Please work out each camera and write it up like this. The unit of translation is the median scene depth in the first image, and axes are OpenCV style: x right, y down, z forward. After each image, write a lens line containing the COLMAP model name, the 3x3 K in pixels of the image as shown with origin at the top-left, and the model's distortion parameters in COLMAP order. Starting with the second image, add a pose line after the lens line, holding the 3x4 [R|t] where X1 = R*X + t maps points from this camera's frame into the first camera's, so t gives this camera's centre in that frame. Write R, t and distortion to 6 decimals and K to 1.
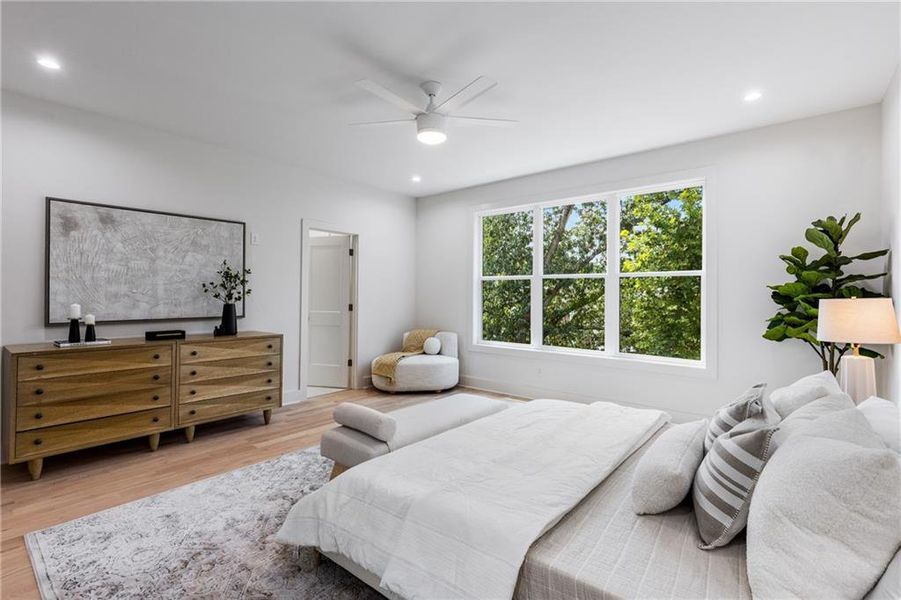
lens RADIAL K [[403.6, 0, 469.3], [0, 403.6, 294.2], [0, 0, 1]] dist [0.002224, -0.010937]
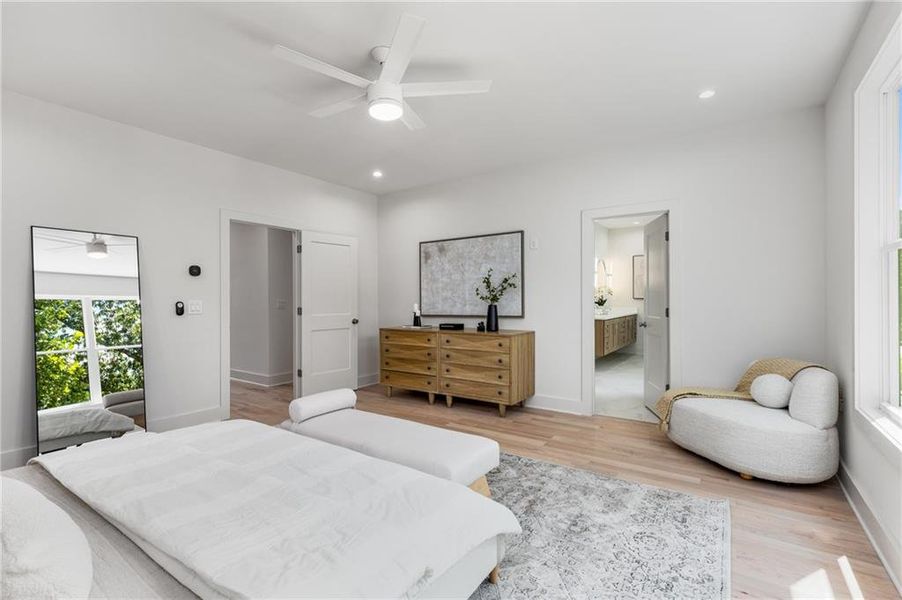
lens RADIAL K [[416.5, 0, 453.9], [0, 416.5, 299.4], [0, 0, 1]] dist [0.005301, 0.000220]
pose [[0.066946, -0.003443, -0.997751, 0.641321], [0.010441, 0.999942, -0.002750, 0.010827], [0.997702, -0.010233, 0.066978, 0.856276]]
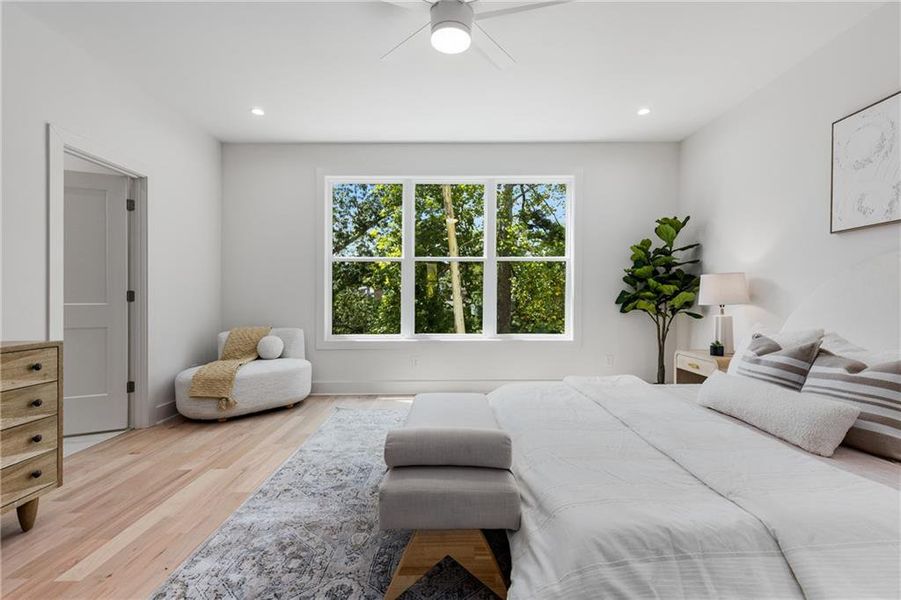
lens RADIAL K [[397.4, 0, 457.3], [0, 397.4, 296.2], [0, 0, 1]] dist [0.010937, -0.000125]
pose [[0.787877, -0.012240, 0.615711, -0.417972], [0.007543, 0.999919, 0.010225, 0.046532], [-0.615787, -0.003412, 0.787905, 0.332784]]
